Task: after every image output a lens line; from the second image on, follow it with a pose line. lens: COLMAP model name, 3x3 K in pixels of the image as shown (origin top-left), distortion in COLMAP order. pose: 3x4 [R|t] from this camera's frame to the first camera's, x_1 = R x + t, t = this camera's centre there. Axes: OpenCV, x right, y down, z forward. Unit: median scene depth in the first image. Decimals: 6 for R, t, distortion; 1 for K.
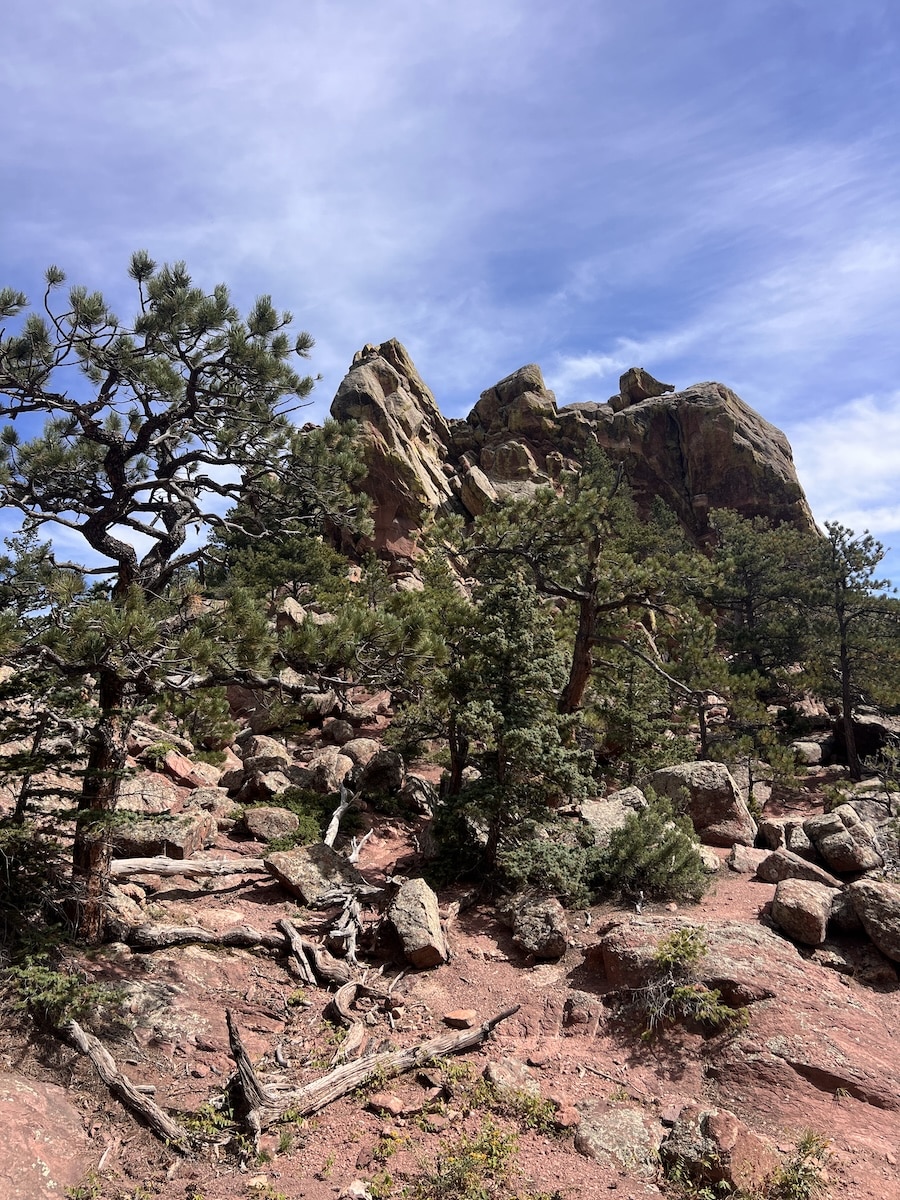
lens RADIAL K [[879.7, 0, 450.0], [0, 879.7, 600.0], [0, 0, 1]] dist [0.054061, -0.074465]
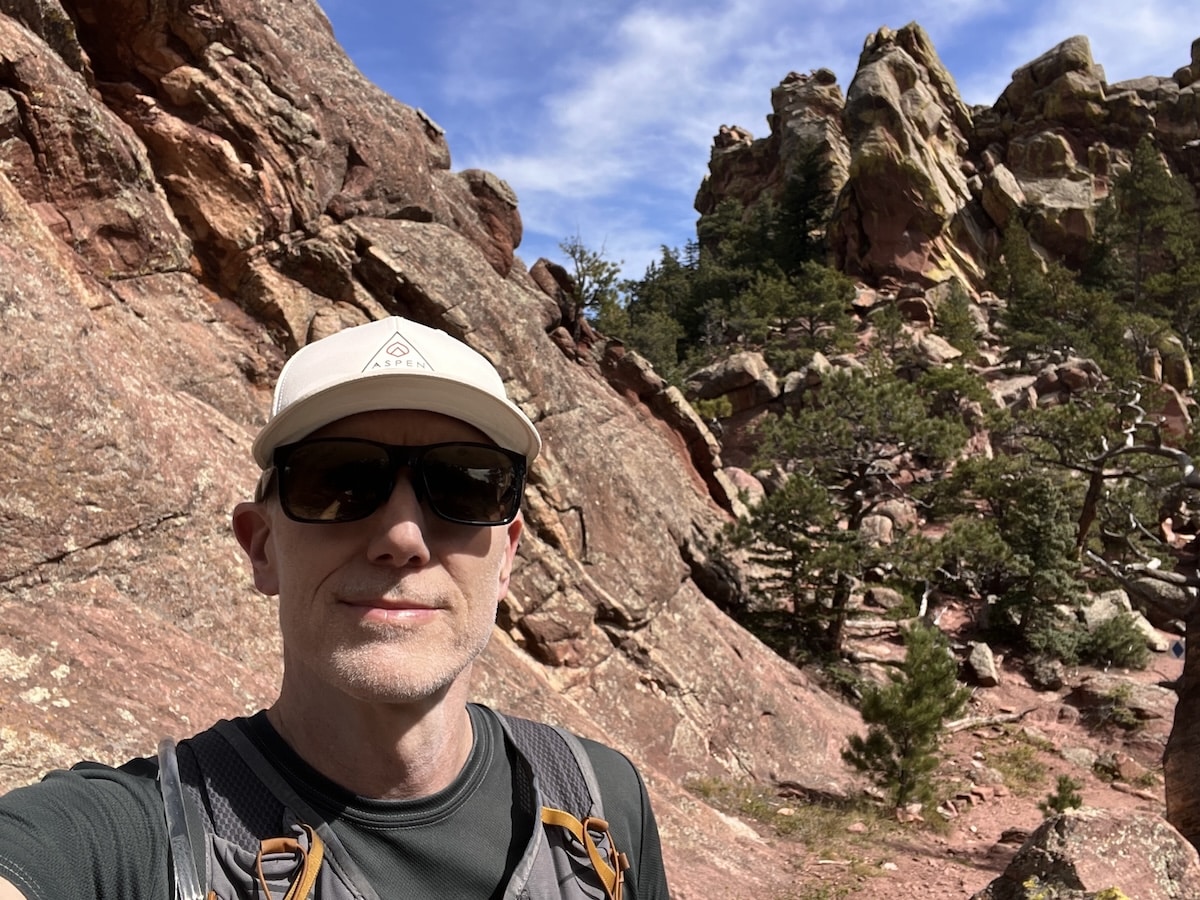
lens RADIAL K [[1033.9, 0, 600.0], [0, 1033.9, 450.0], [0, 0, 1]] dist [0.101589, -0.136463]
pose [[0.951807, 0.047160, -0.303052, -0.114218], [0.012841, 0.981113, 0.193007, -0.405247], [0.306430, -0.187597, 0.933225, -0.969926]]
